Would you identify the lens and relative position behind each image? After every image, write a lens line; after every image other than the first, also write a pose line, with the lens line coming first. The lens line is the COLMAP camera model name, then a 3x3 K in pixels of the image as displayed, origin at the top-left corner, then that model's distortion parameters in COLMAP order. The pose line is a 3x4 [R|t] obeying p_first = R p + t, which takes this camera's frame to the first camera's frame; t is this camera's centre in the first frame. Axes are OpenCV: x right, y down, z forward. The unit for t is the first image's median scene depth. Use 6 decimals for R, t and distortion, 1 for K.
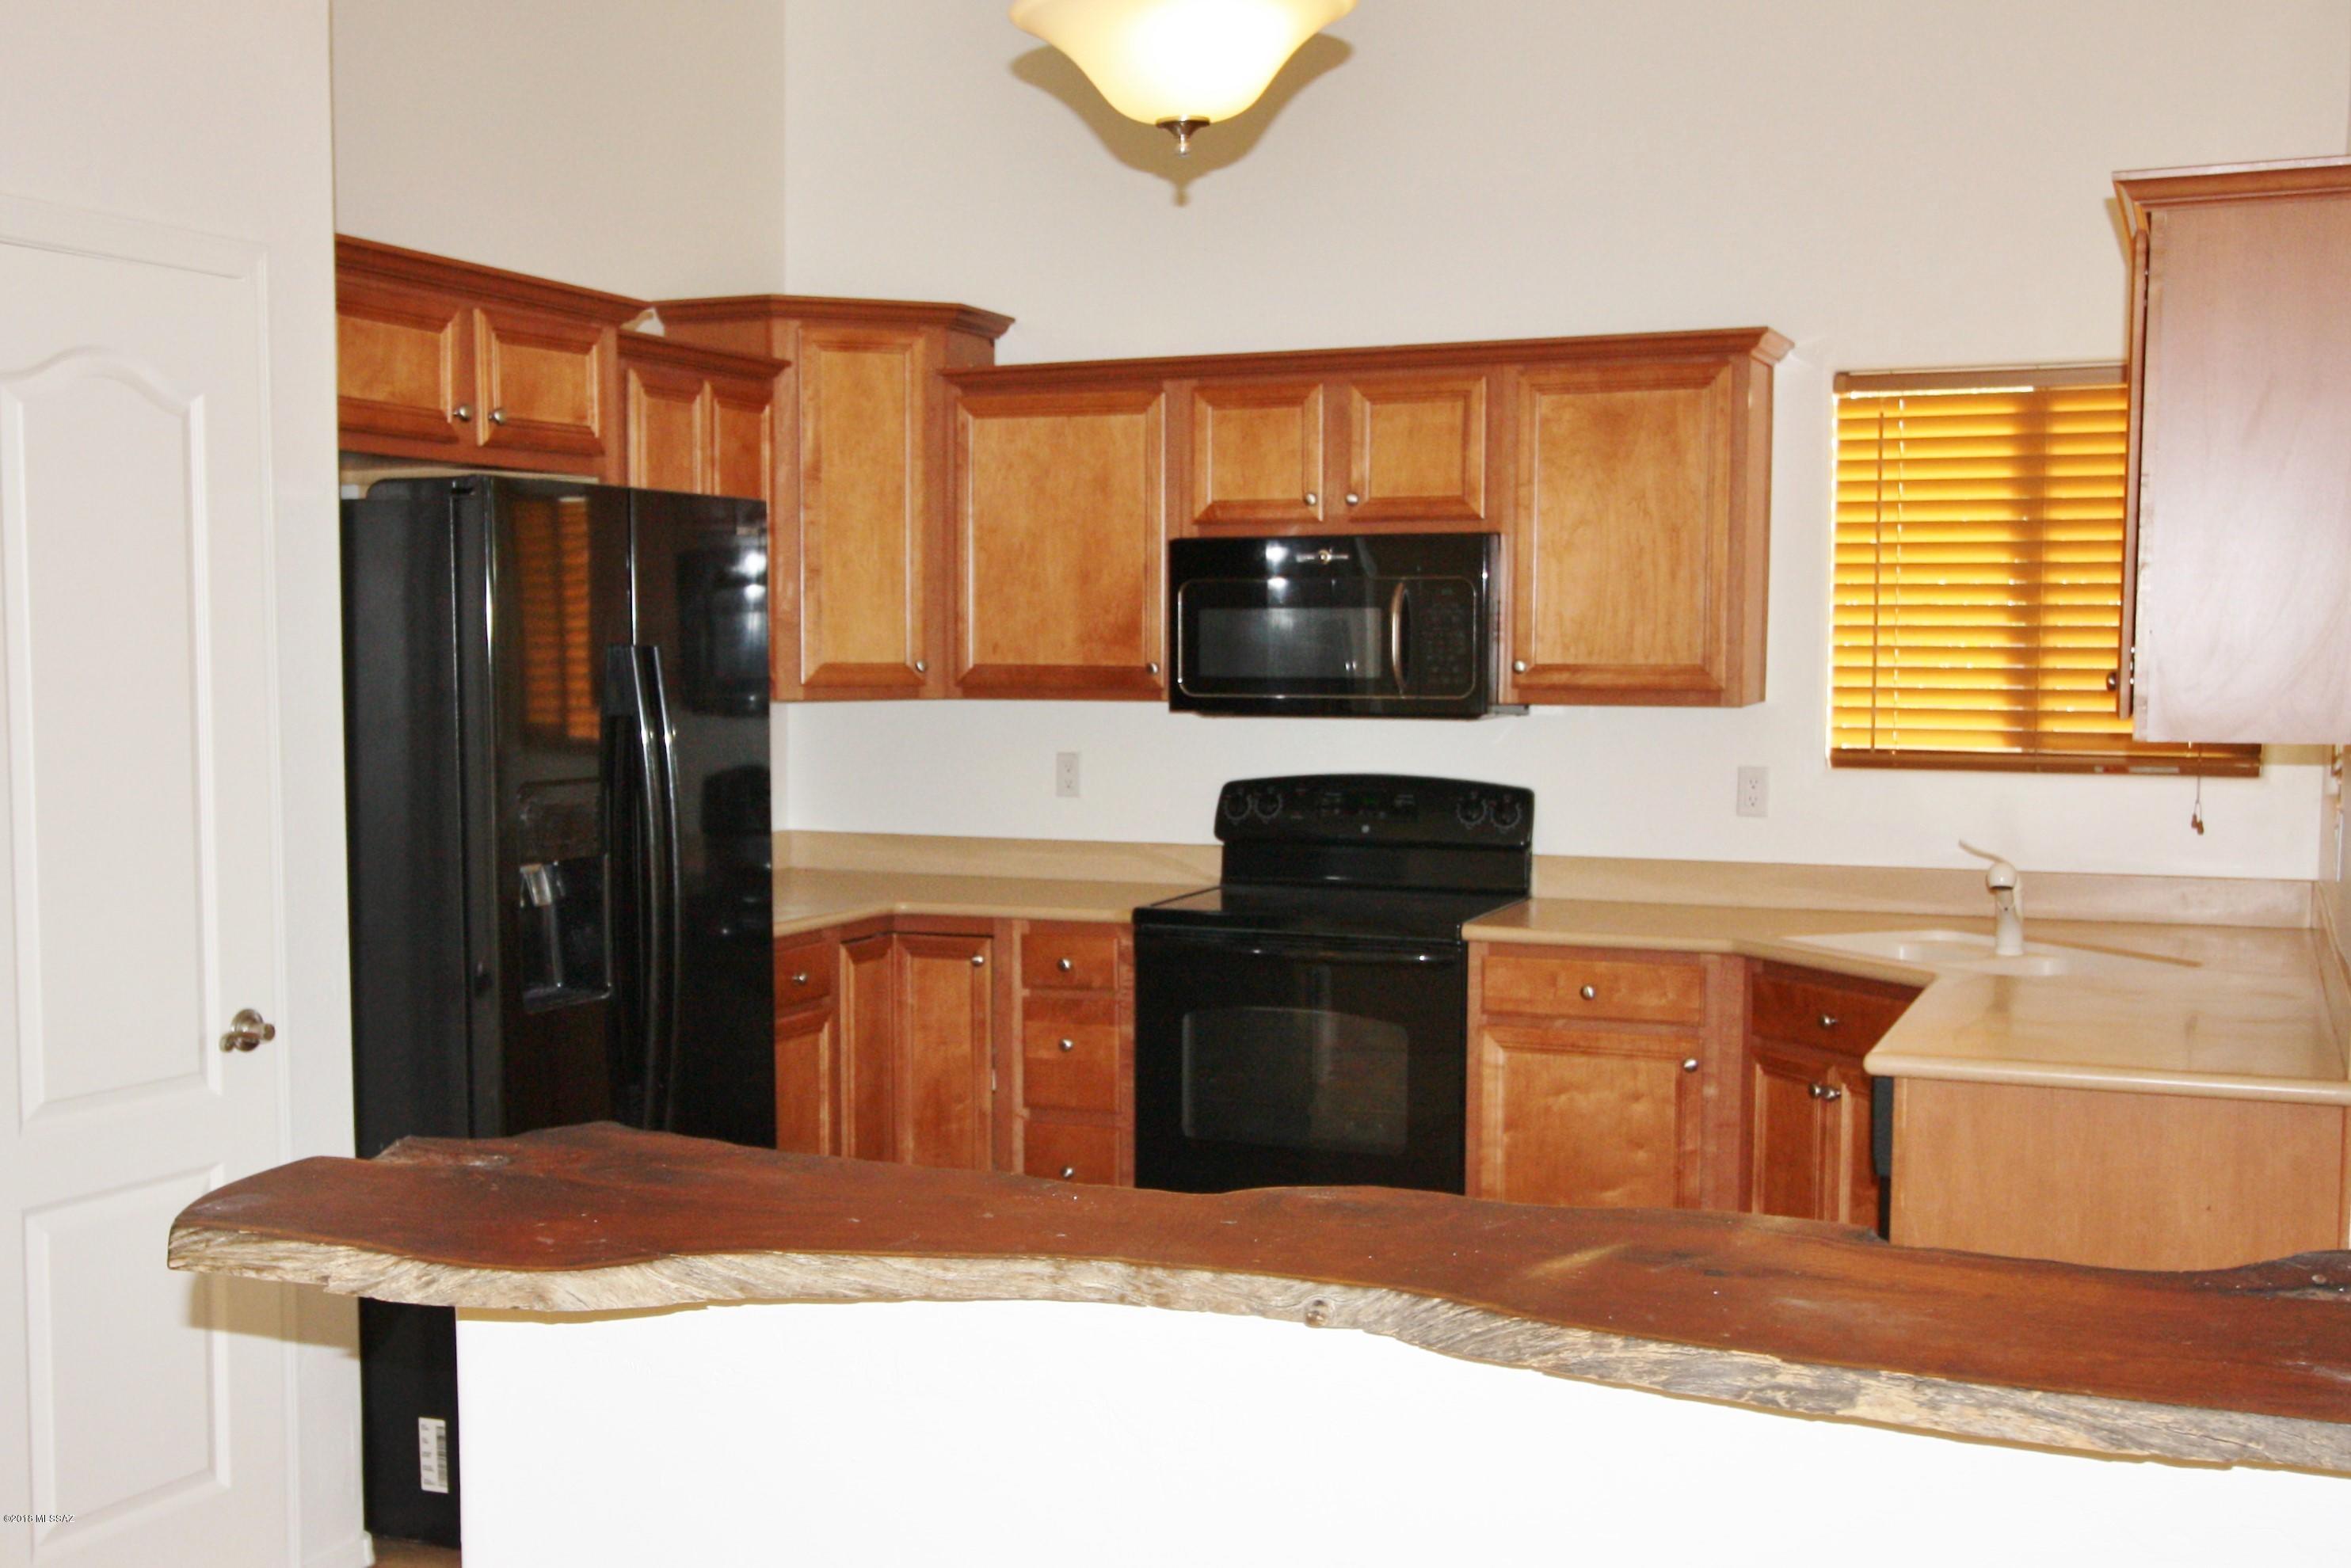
lens RADIAL K [[2612.9, 0, 1167.5], [0, 2612.9, 798.1], [0, 0, 1]] dist [0.015355, 0.000000]
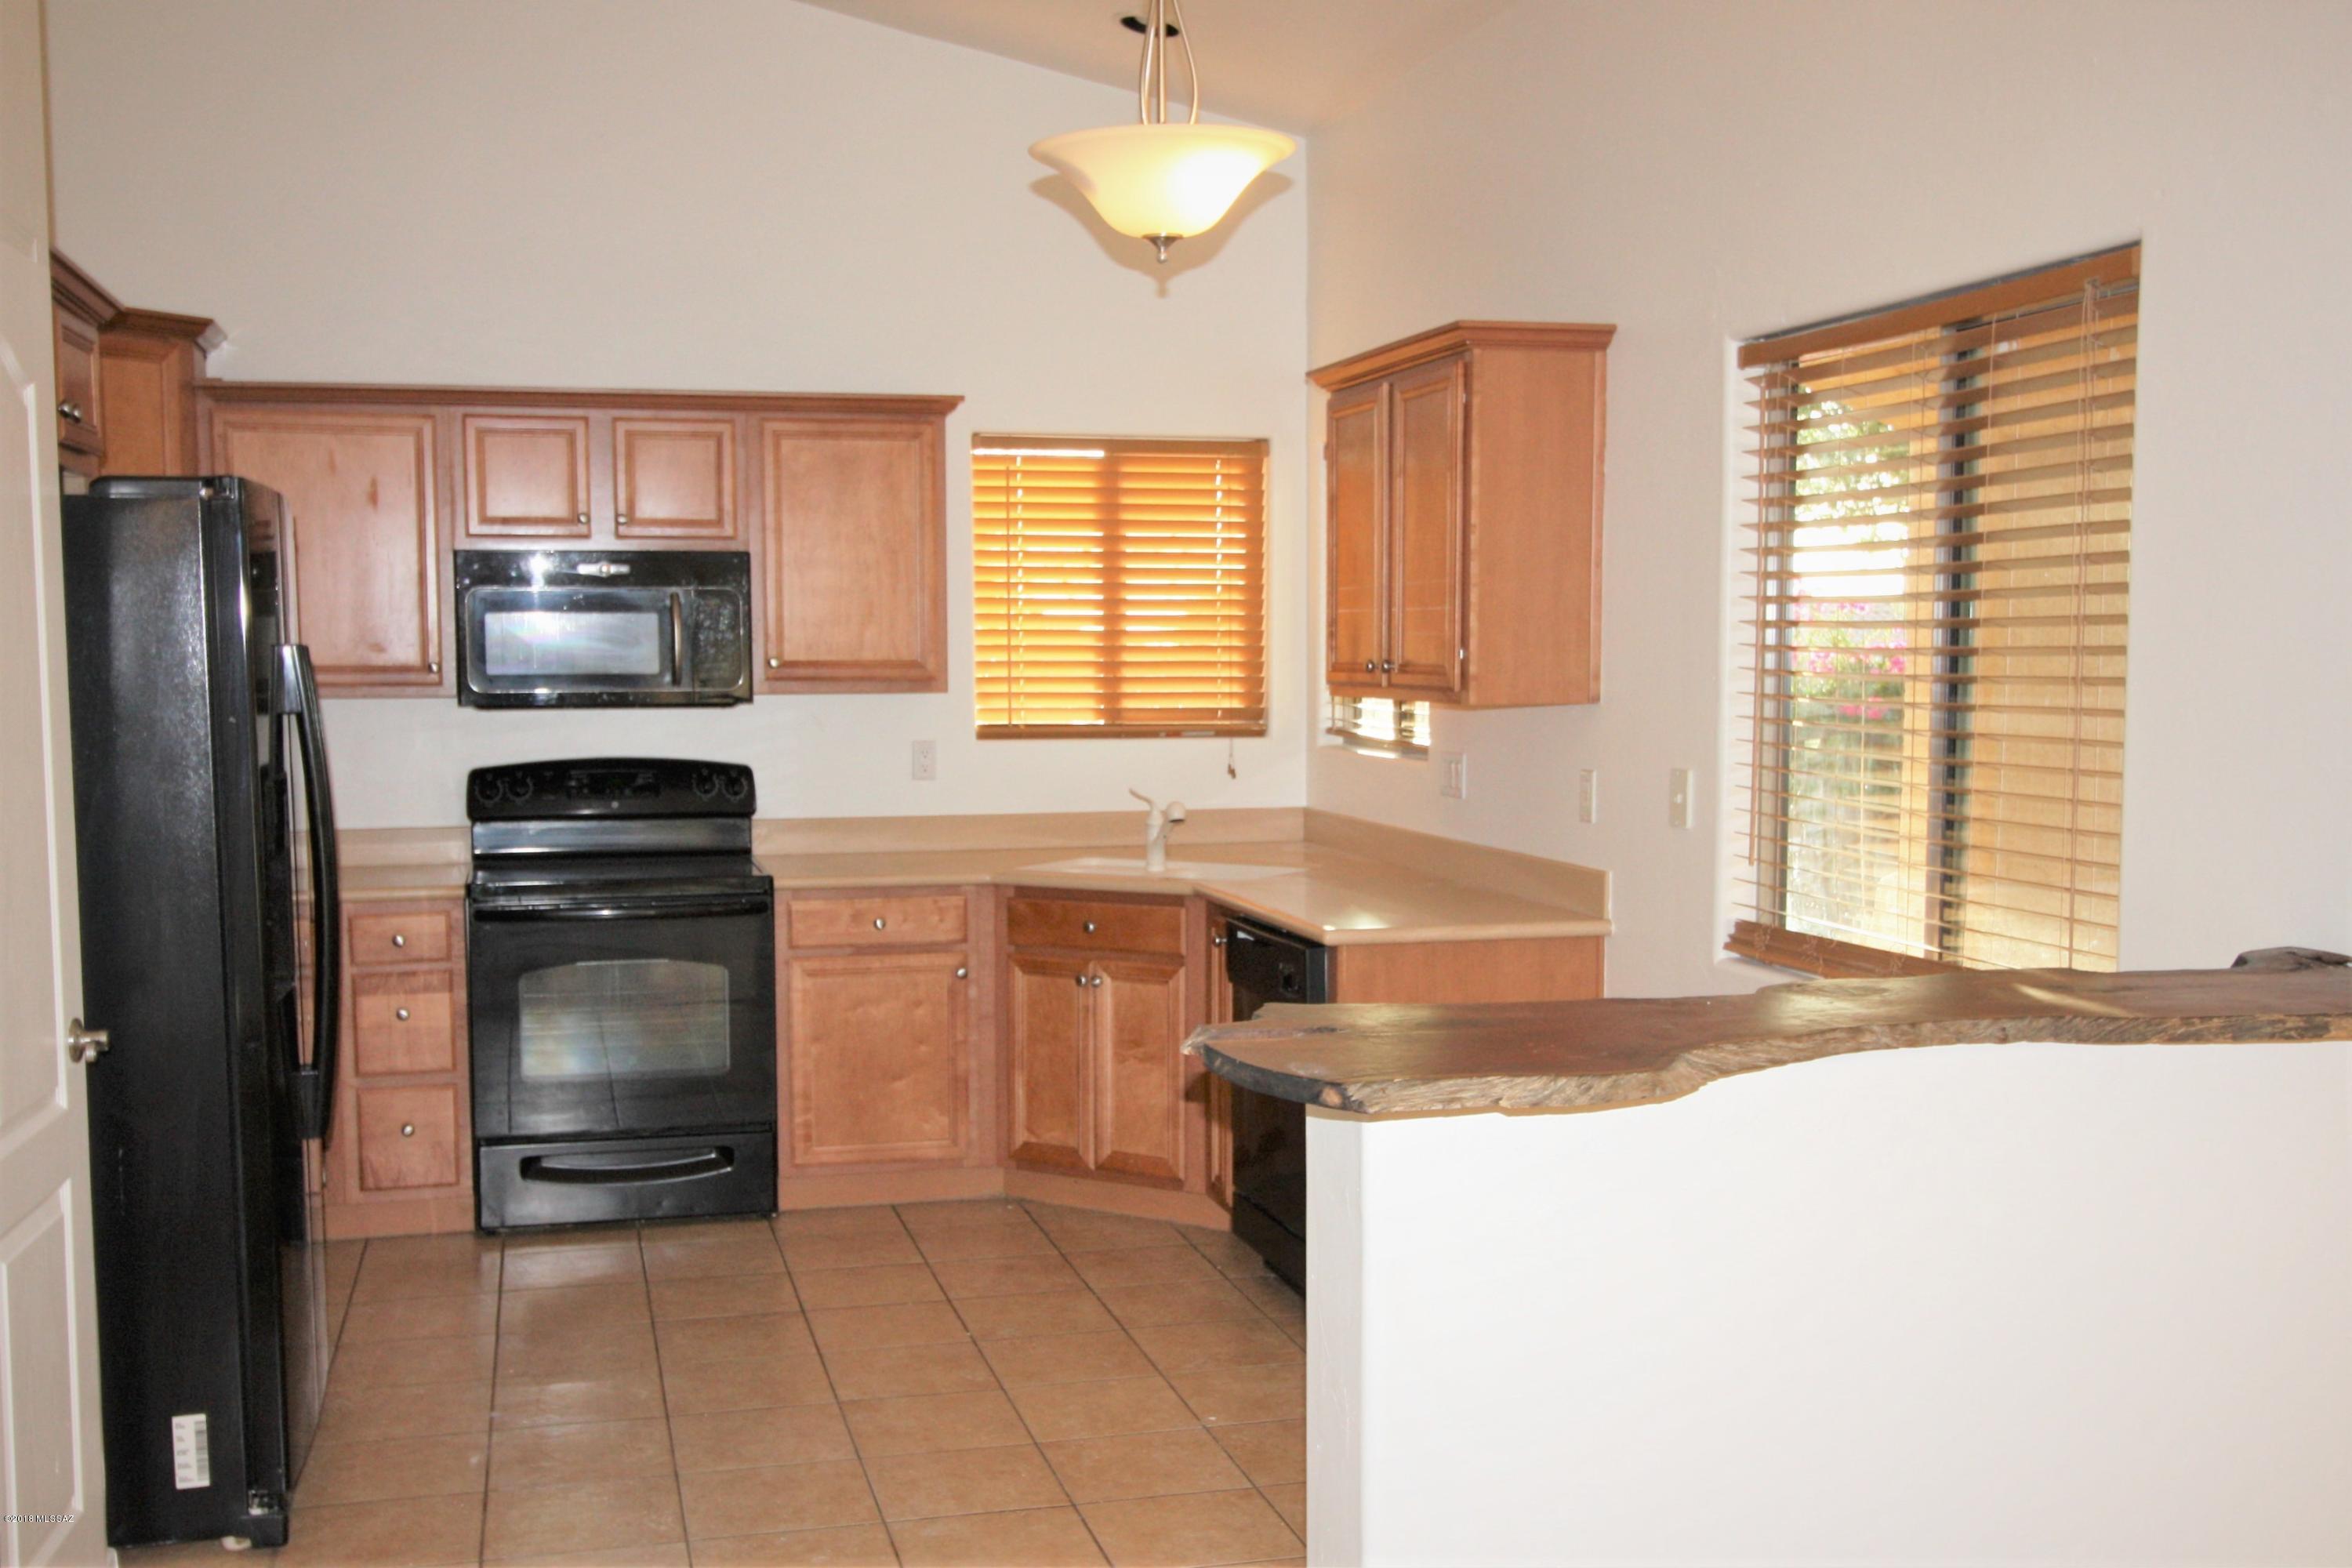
lens RADIAL K [[2272.5, 0, 1160.2], [0, 2272.5, 793.7], [0, 0, 1]] dist [0.006601, 0.000000]
pose [[0.790258, -0.042216, 0.611319, -0.372266], [0.040755, 0.999036, 0.016307, 0.000482], [-0.611418, 0.012028, 0.791216, 0.059619]]
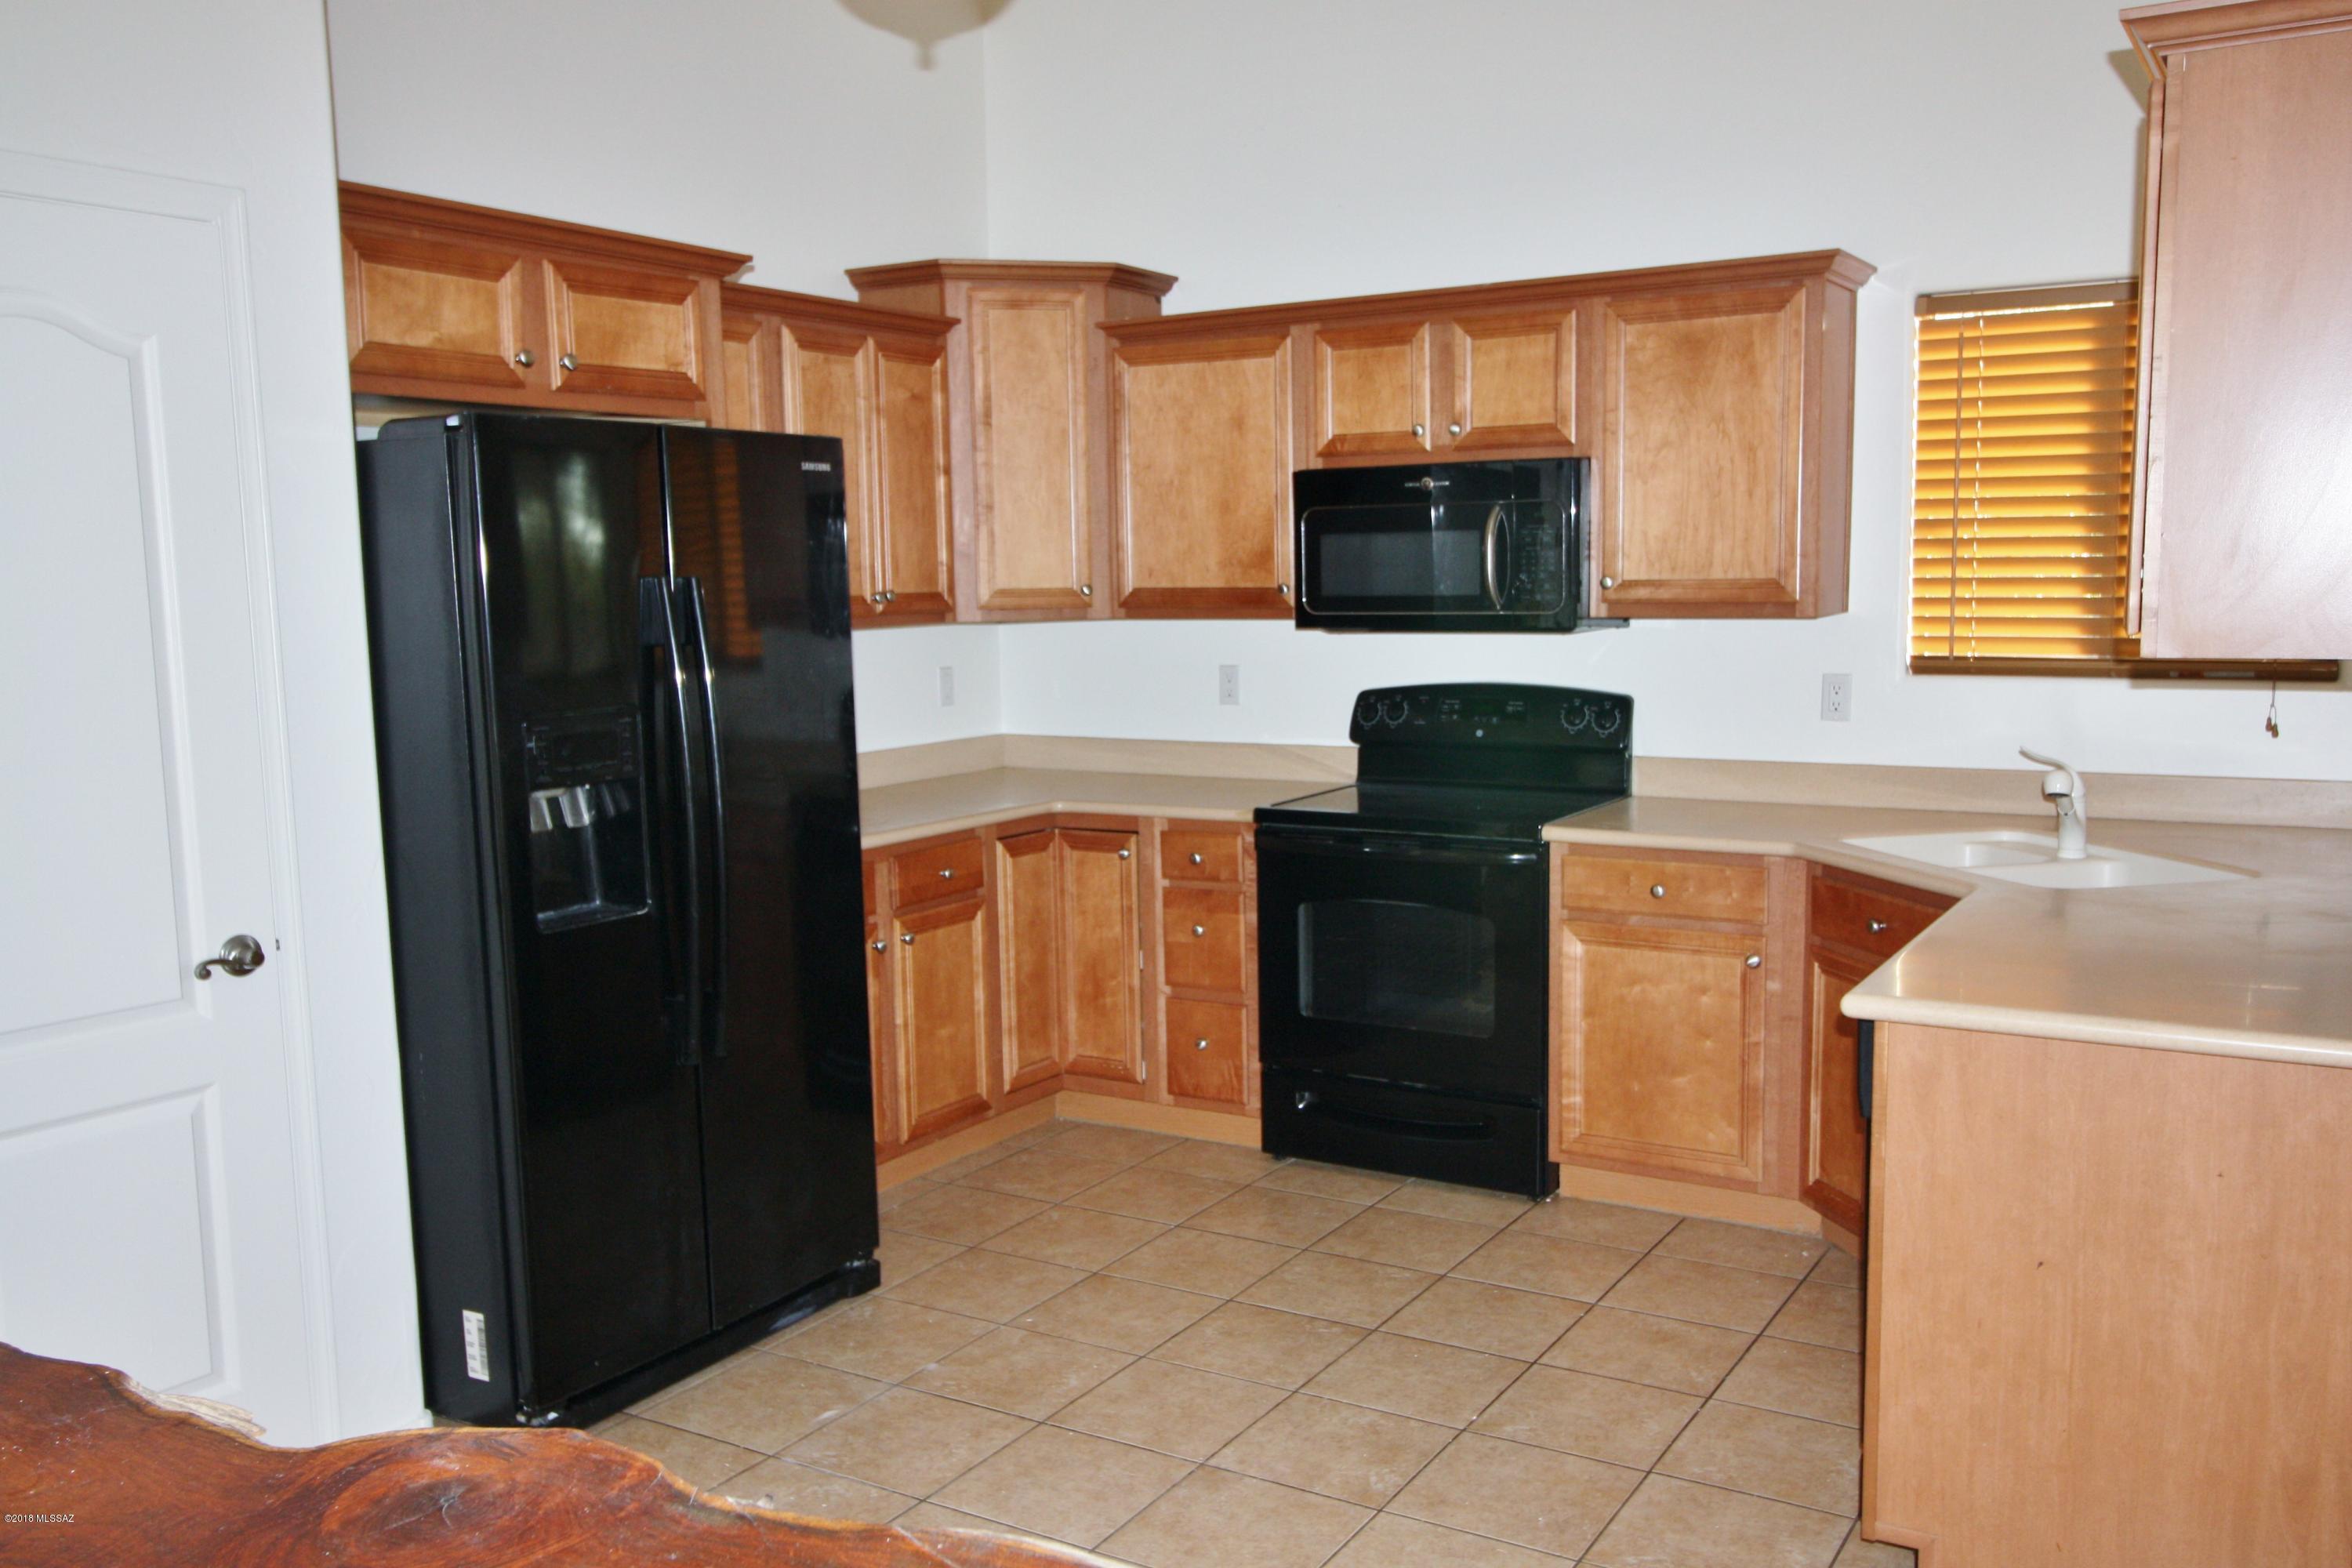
lens RADIAL K [[1940.7, 0, 1287.4], [0, 1940.7, 783.9], [0, 0, 1]] dist [0.011628, 0.004767]
pose [[0.992103, -0.002354, -0.125404, 0.105151], [0.008845, 0.998647, 0.051236, -0.010135], [0.125114, -0.051940, 0.990782, 0.194070]]
